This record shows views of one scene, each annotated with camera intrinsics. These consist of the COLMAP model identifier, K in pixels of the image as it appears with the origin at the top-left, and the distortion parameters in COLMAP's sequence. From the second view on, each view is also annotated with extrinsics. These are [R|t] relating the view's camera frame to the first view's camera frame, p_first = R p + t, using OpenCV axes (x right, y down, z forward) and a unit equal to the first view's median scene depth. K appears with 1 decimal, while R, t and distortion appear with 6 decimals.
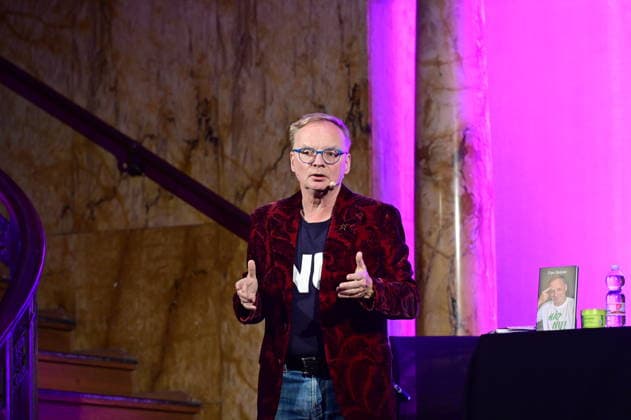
lens RADIAL K [[3705.0, 0, 315.9], [0, 3705.0, 211.2], [0, 0, 1]] dist [-0.012990, -1.966318]
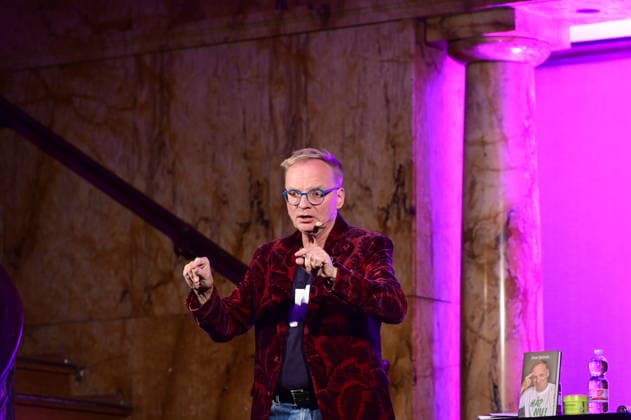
lens RADIAL K [[3705.0, 0, 315.9], [0, 3705.0, 211.2], [0, 0, 1]] dist [-0.012990, -1.966318]
pose [[0.991678, -0.003565, -0.128691, 0.113727], [0.000496, 0.999715, -0.023874, 0.001203], [0.128739, 0.023611, 0.991397, 0.026919]]
